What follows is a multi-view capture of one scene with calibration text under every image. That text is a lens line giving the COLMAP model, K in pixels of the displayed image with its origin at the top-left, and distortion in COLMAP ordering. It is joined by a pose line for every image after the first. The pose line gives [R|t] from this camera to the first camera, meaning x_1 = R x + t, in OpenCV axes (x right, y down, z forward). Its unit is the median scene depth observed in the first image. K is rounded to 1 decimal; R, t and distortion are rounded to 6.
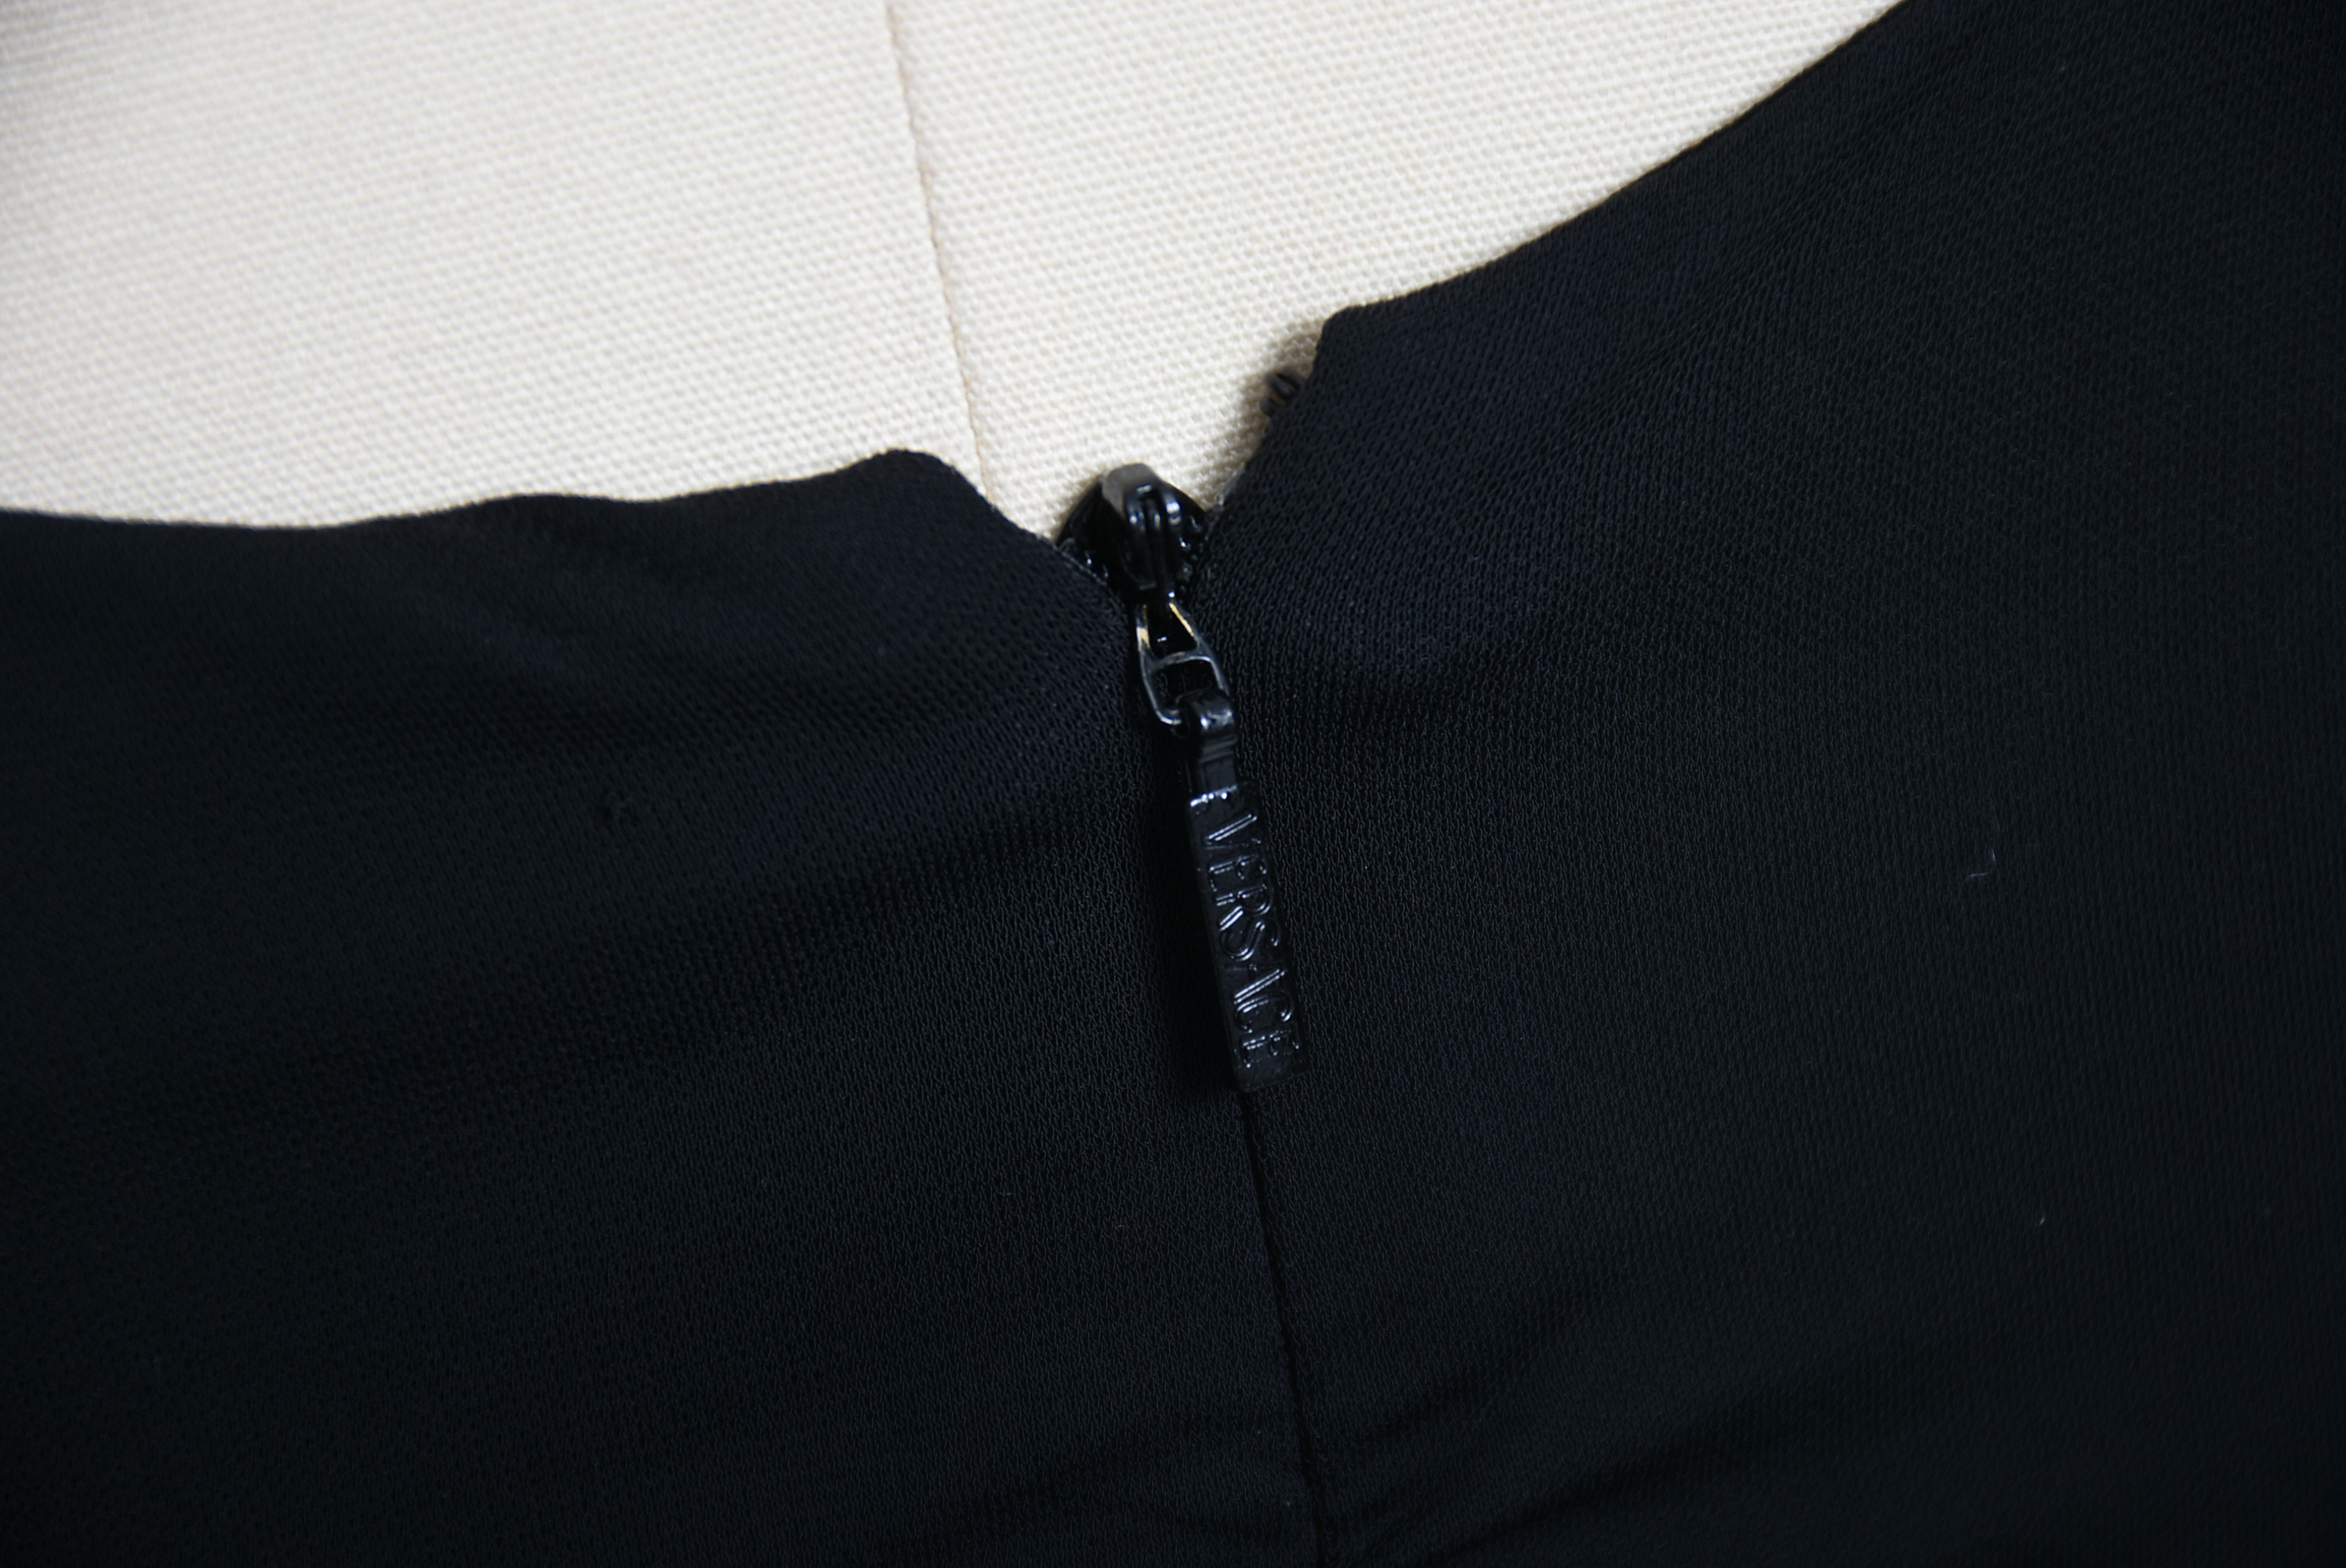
lens RADIAL K [[13335.9, 0, 1172.9], [0, 13335.9, 784.1], [0, 0, 1]] dist [0.159932, 0.000000]
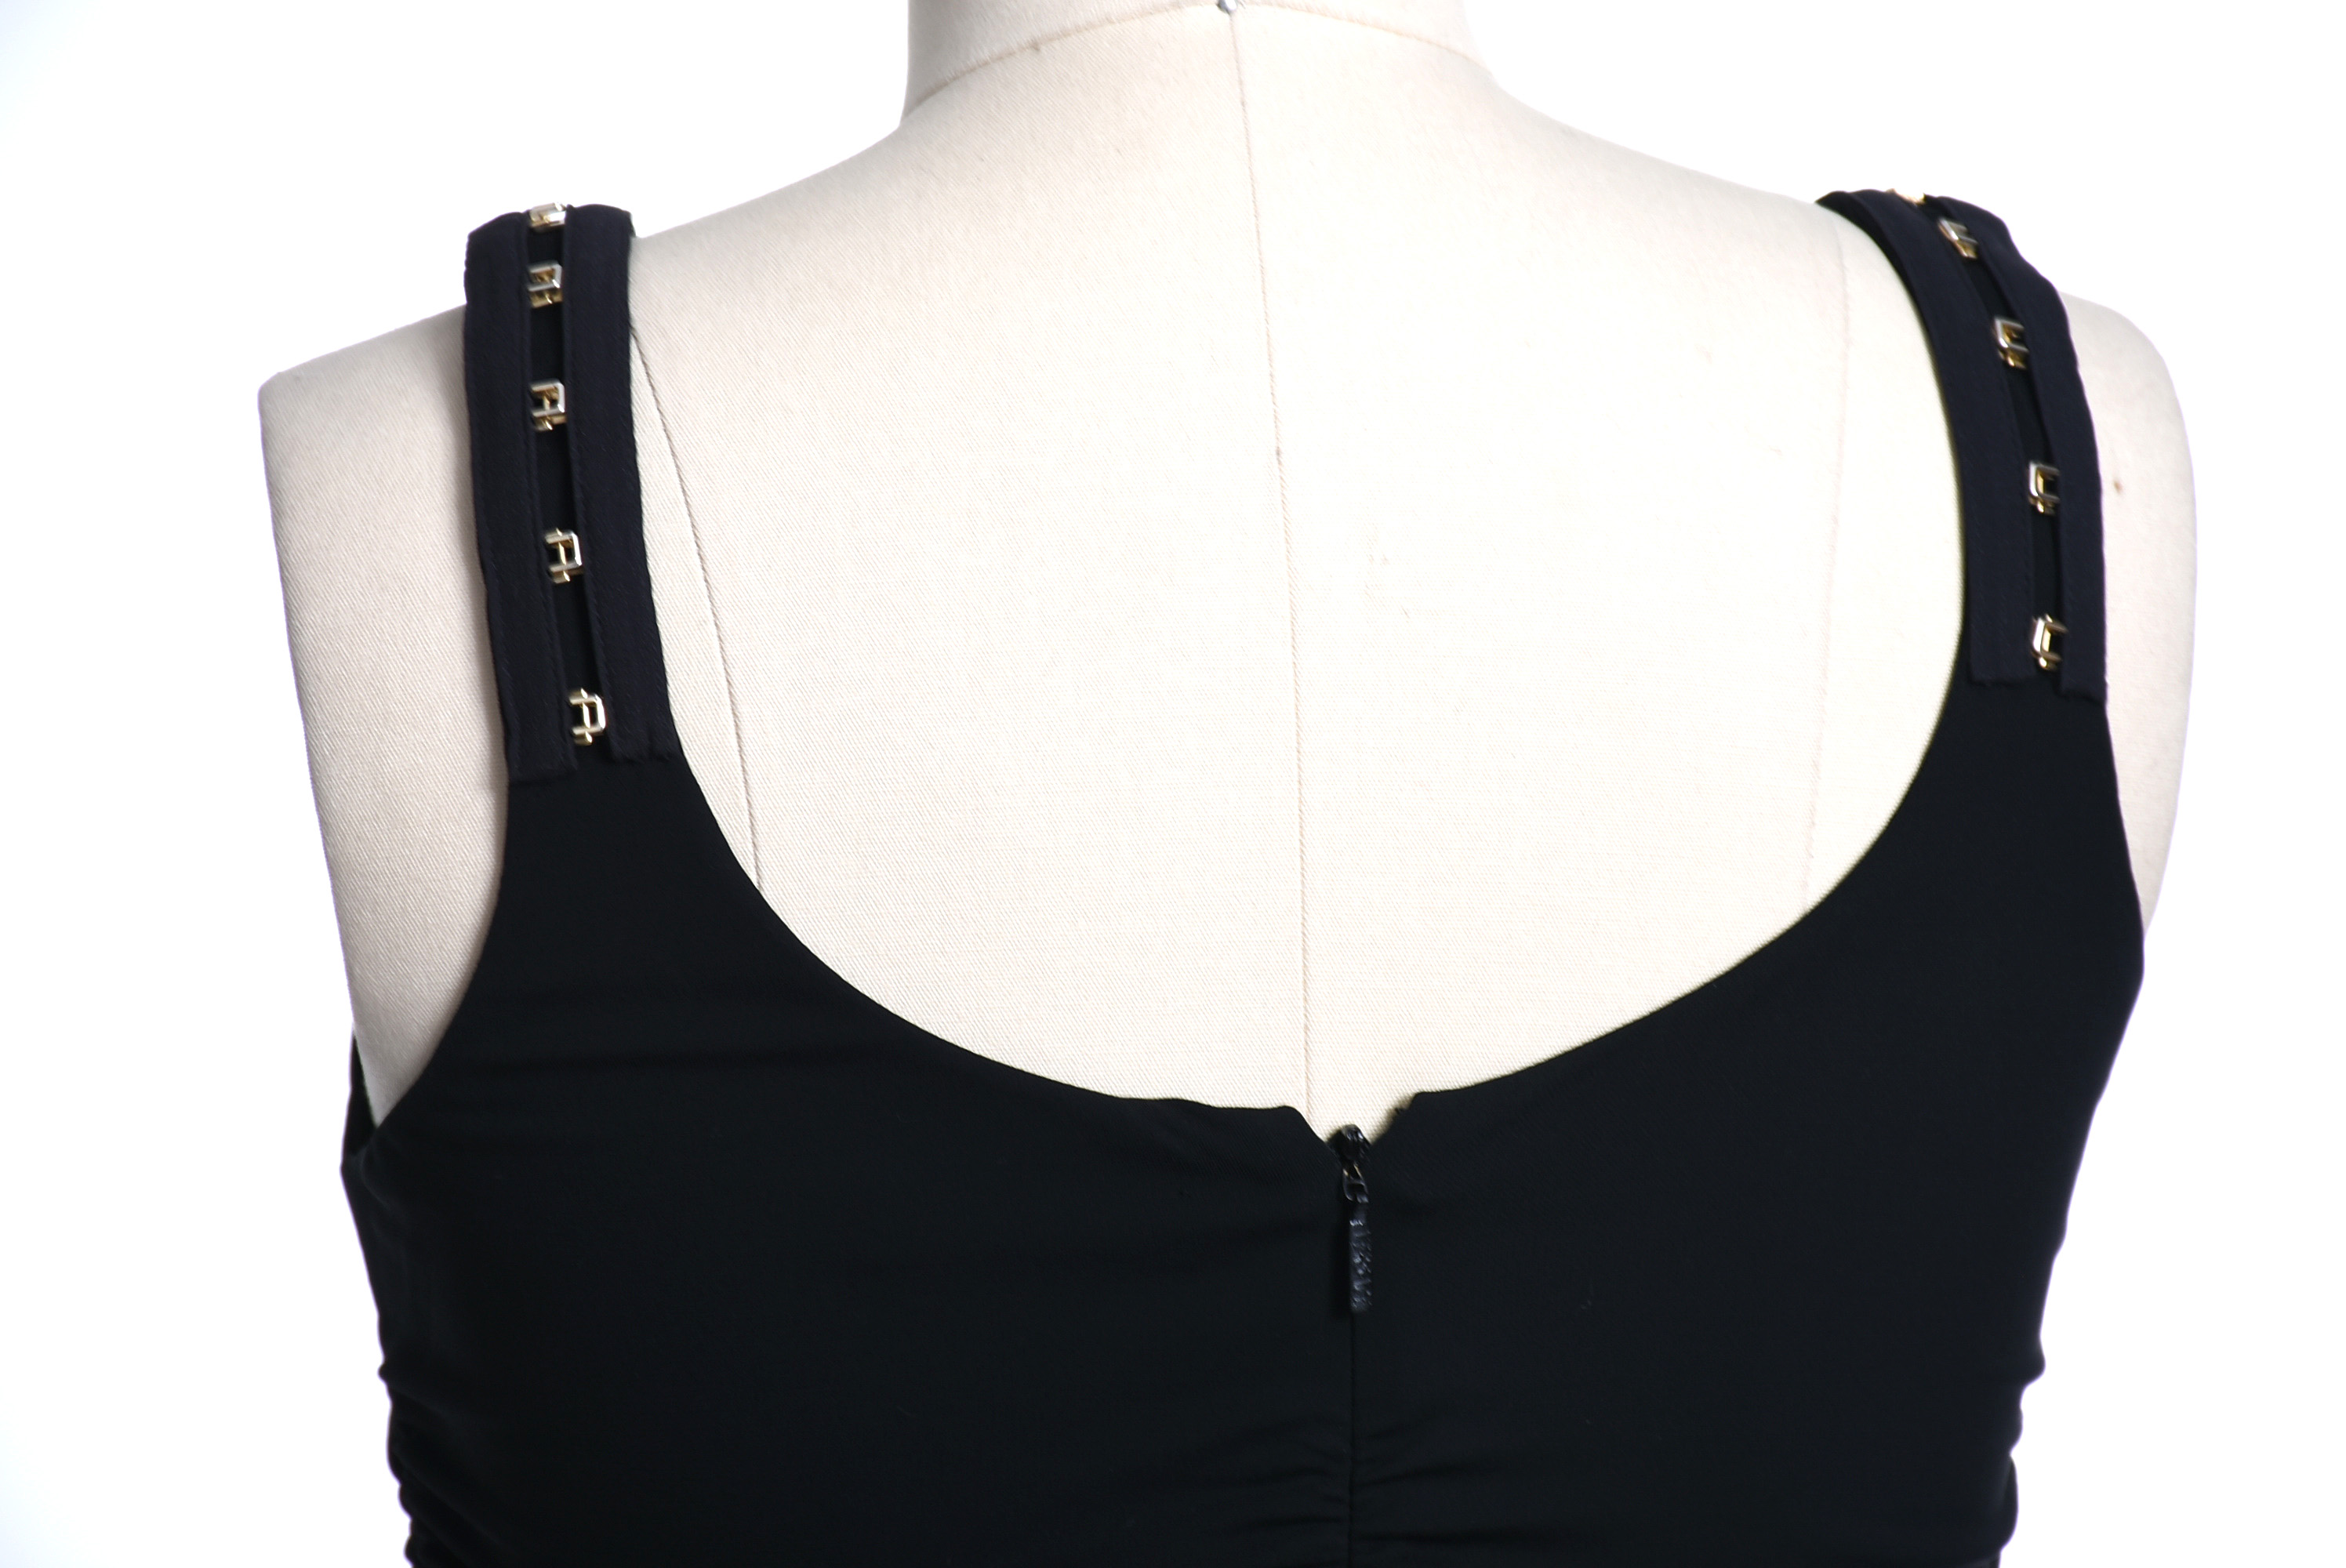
lens RADIAL K [[13335.9, 0, 1180.7], [0, 13335.9, 790.9], [0, 0, 1]] dist [0.159932, 0.000000]
pose [[0.983122, 0.180371, -0.030630, 0.043669], [-0.181880, 0.981666, -0.057026, 0.096710], [0.019782, 0.061634, 0.997903, -2.464094]]
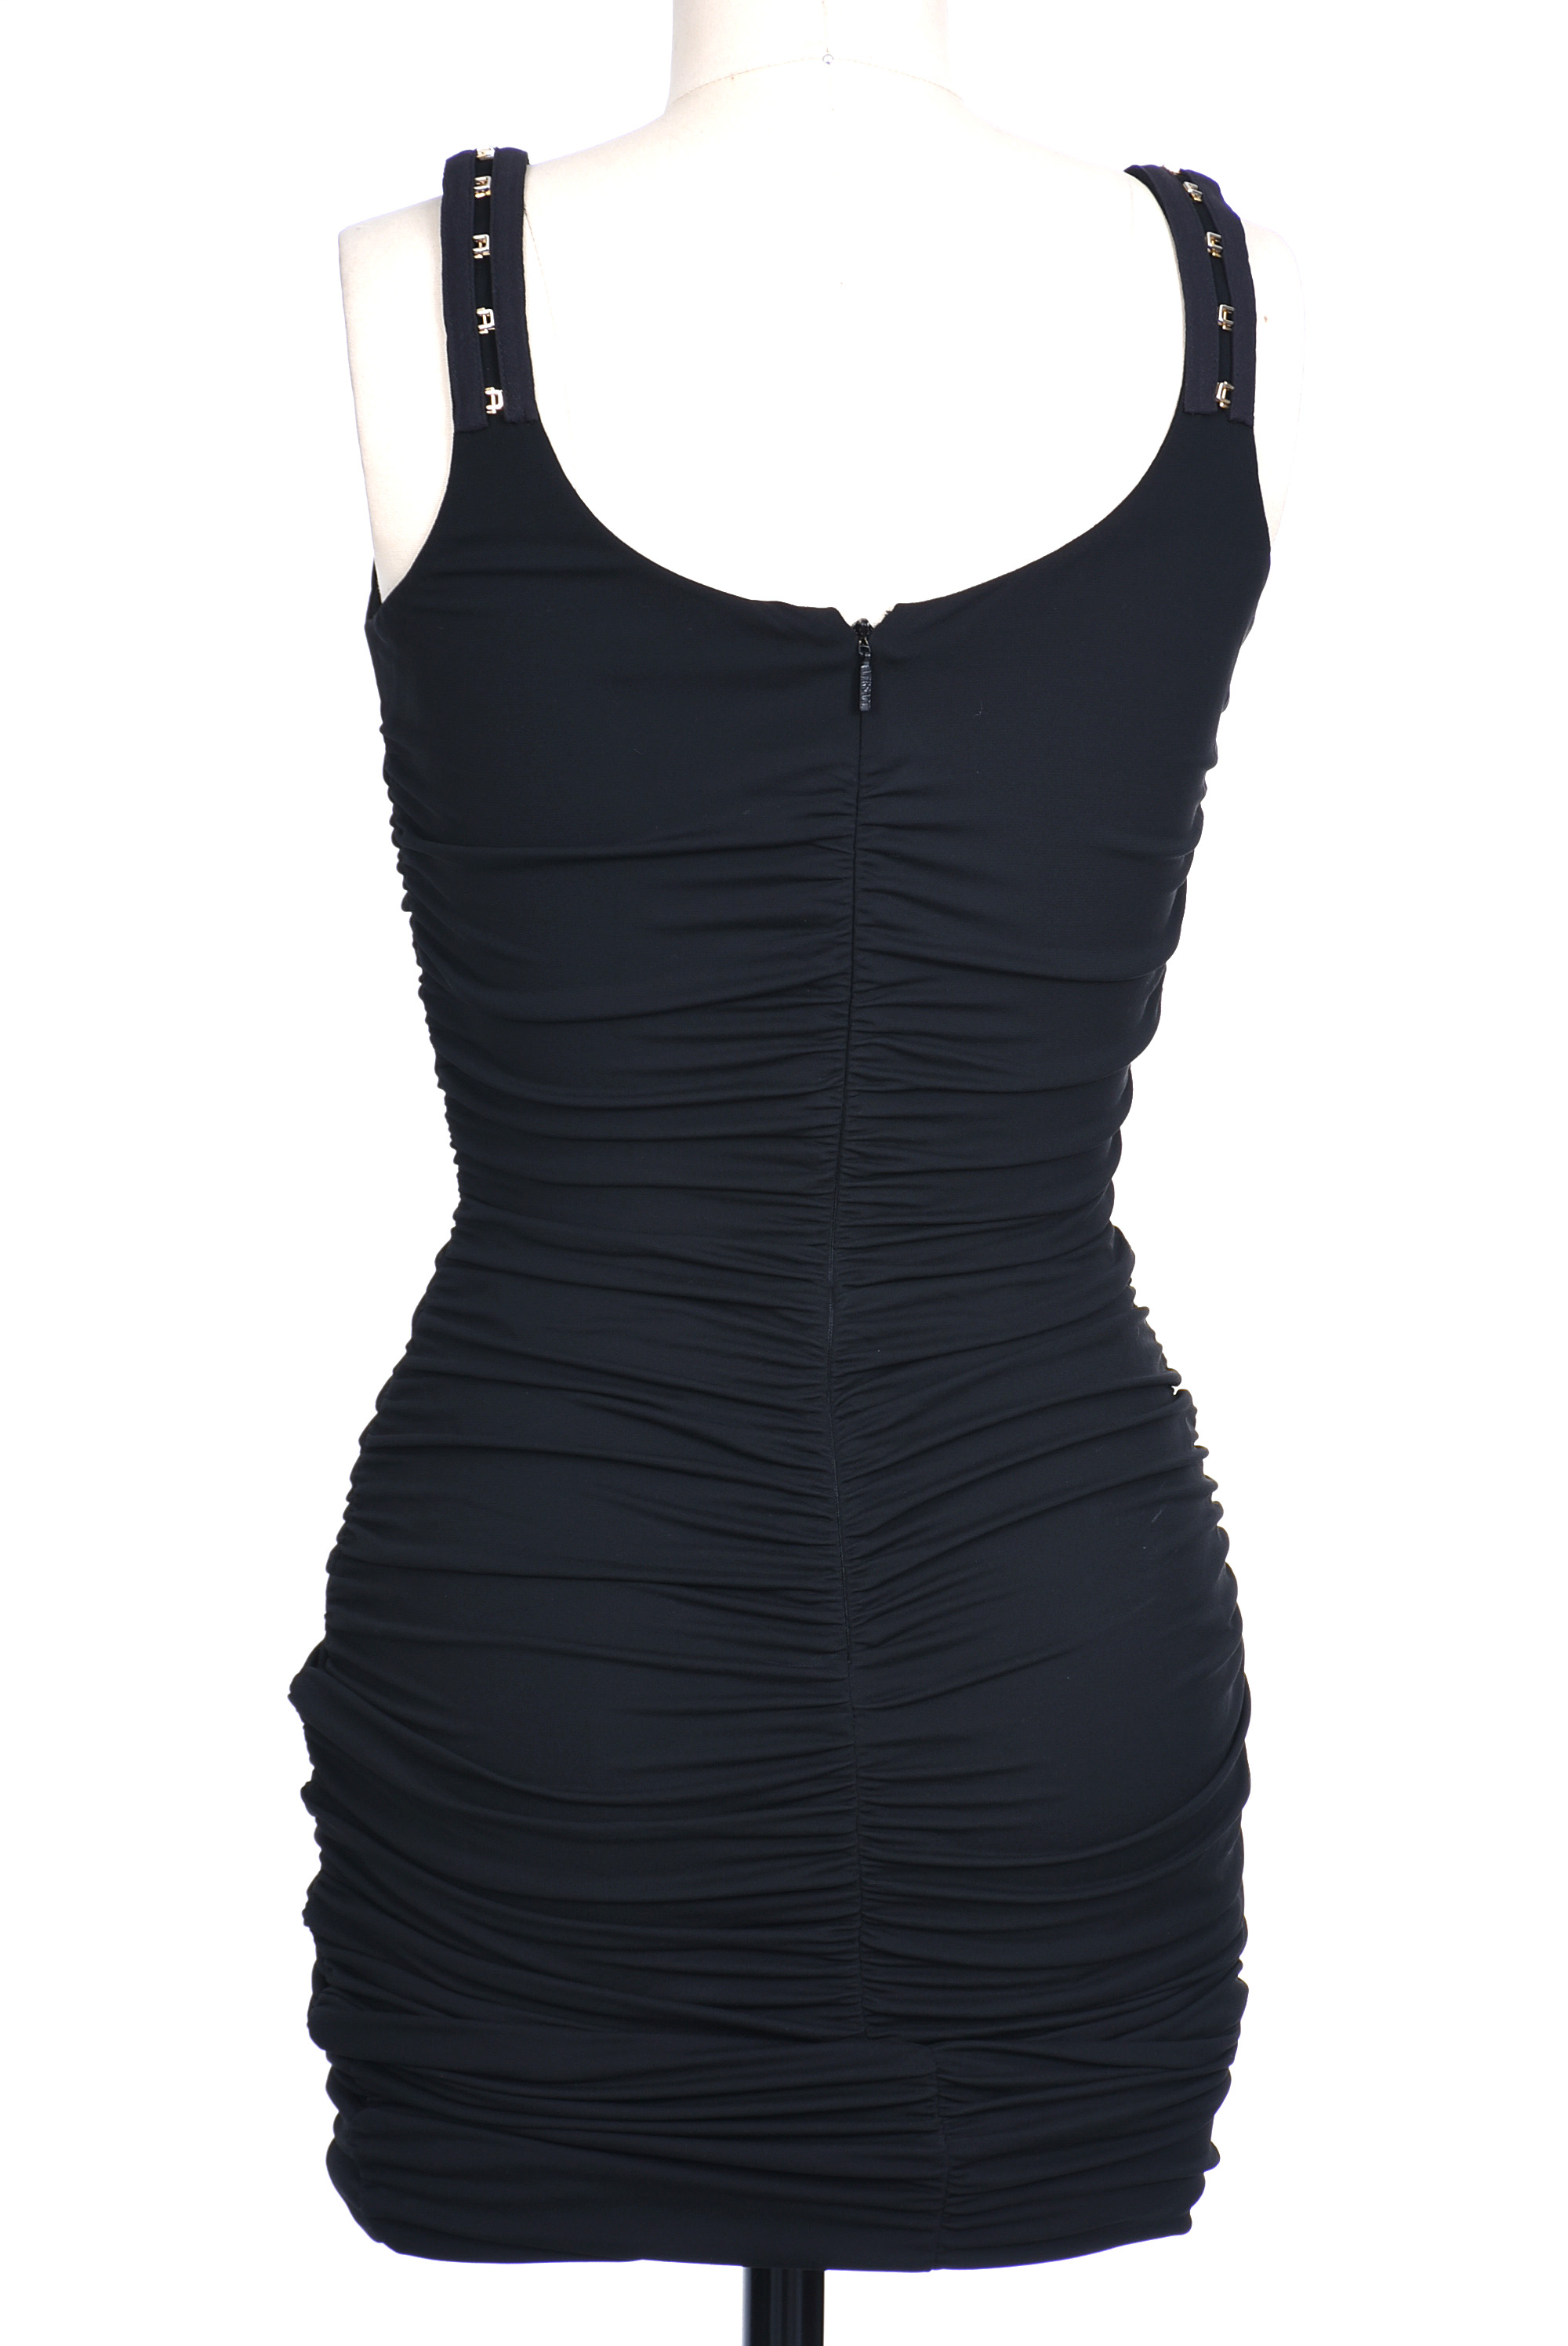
lens RADIAL K [[9447.2, 0, 788.8], [0, 9447.2, 1169.2], [0, 0, 1]] dist [-0.402163, 0.000000]
pose [[0.973863, 0.224118, -0.036903, 0.204565], [-0.223663, 0.974534, 0.016096, 0.186037], [0.039571, -0.007422, 0.999189, -3.930595]]
